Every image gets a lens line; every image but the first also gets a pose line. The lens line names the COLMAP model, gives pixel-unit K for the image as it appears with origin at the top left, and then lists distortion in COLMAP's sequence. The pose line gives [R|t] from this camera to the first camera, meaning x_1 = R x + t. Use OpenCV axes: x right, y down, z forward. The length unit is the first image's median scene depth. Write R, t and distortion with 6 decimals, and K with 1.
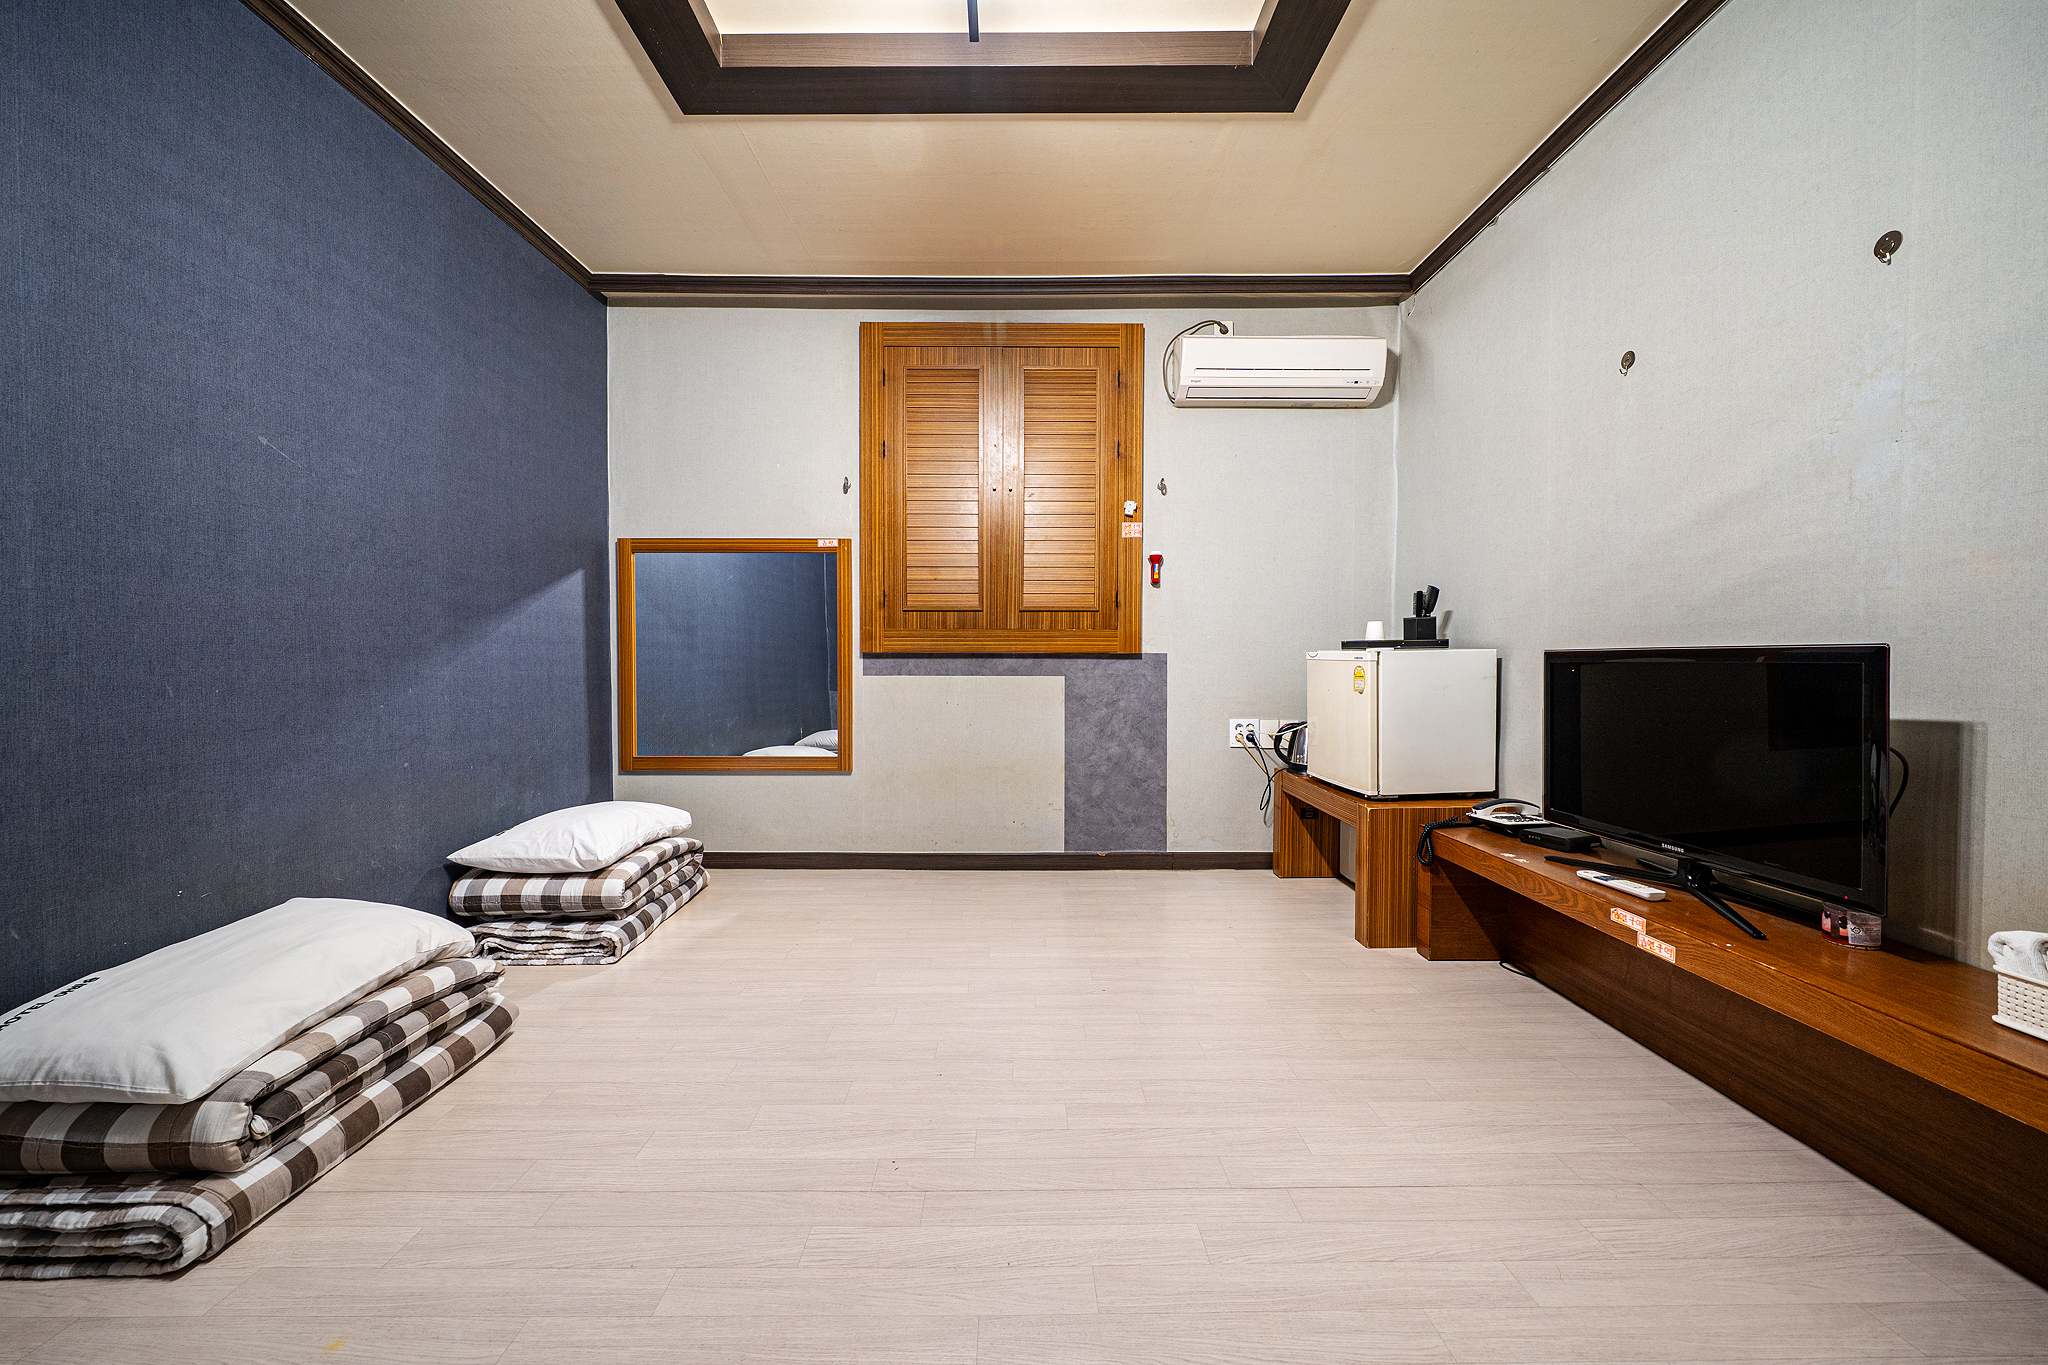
lens RADIAL K [[705.8, 0, 1048.1], [0, 705.8, 683.7], [0, 0, 1]] dist [-0.001397, -0.000153]
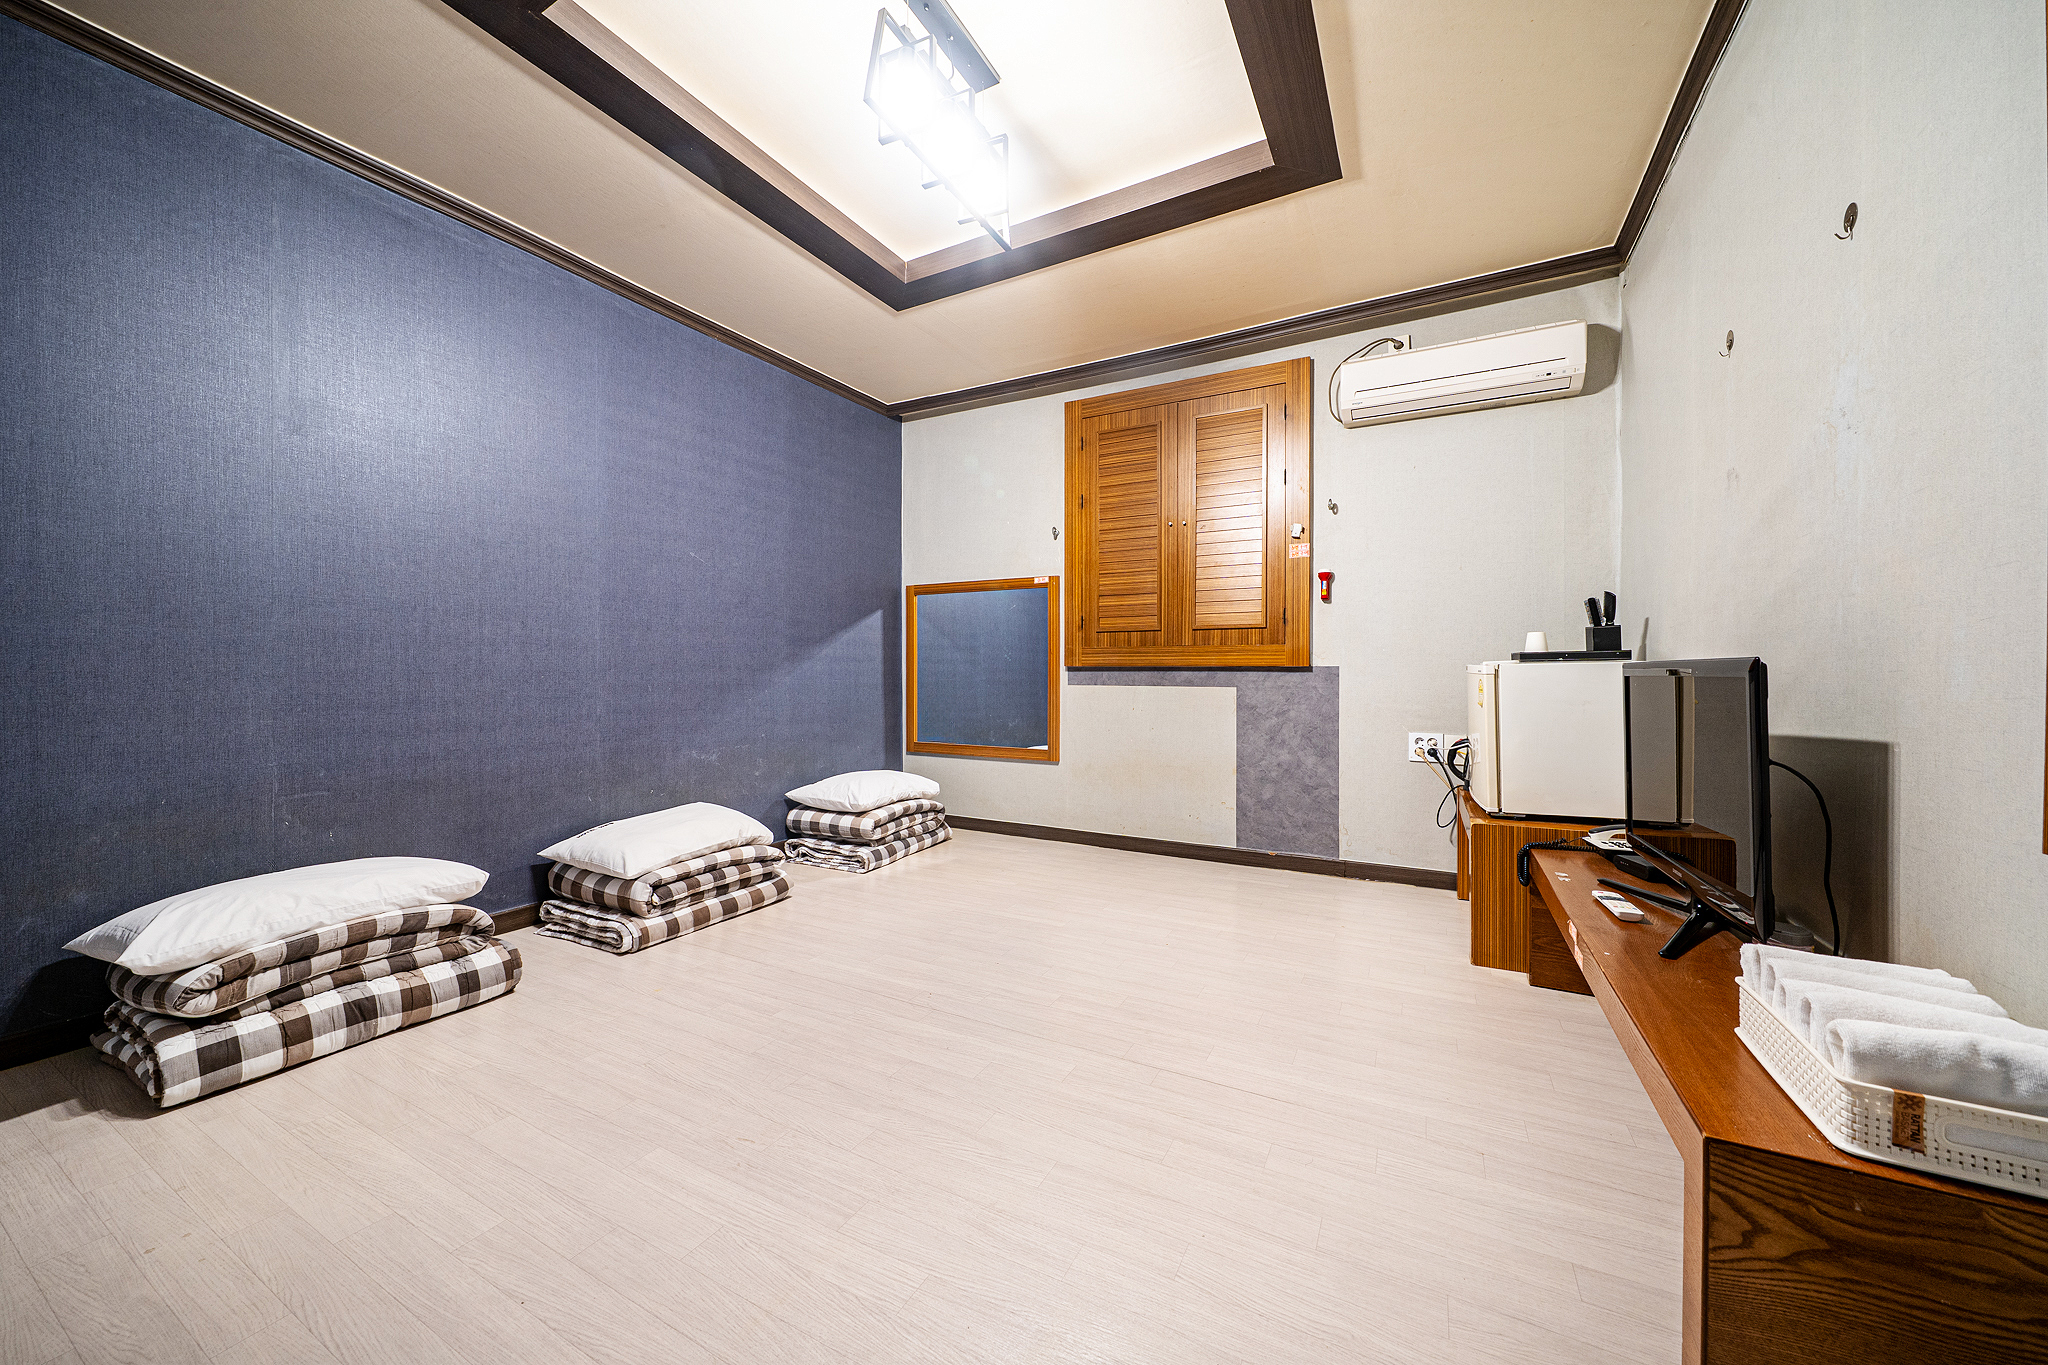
lens RADIAL K [[685.1, 0, 1051.4], [0, 685.1, 688.1], [0, 0, 1]] dist [-0.001204, -0.000050]
pose [[0.896850, 0.010949, -0.442199, 0.269115], [-0.015674, 0.999852, -0.007034, 0.002806], [0.442057, 0.013239, 0.896889, -0.098337]]
